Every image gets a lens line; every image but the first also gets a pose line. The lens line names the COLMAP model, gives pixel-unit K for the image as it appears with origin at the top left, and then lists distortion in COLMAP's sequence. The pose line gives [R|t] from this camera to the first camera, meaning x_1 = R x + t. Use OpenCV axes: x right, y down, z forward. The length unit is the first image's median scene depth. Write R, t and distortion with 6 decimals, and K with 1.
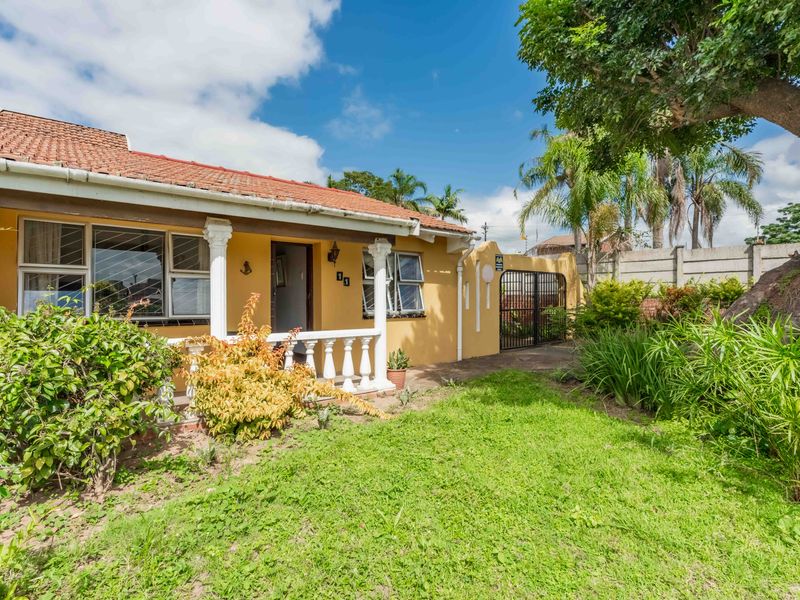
lens RADIAL K [[404.9, 0, 398.5], [0, 404.9, 297.8], [0, 0, 1]] dist [-0.003316, -0.000776]
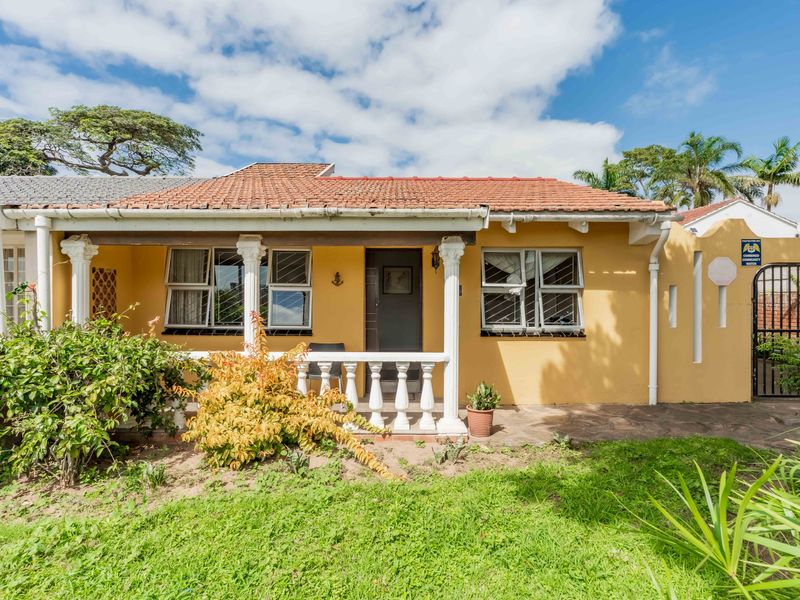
lens RADIAL K [[404.9, 0, 398.5], [0, 404.9, 297.8], [0, 0, 1]] dist [-0.003316, -0.000776]
pose [[0.784196, 0.003747, -0.620502, 0.248522], [-0.001942, 0.999992, 0.003584, -0.023371], [0.620510, -0.001606, 0.784197, 0.234403]]
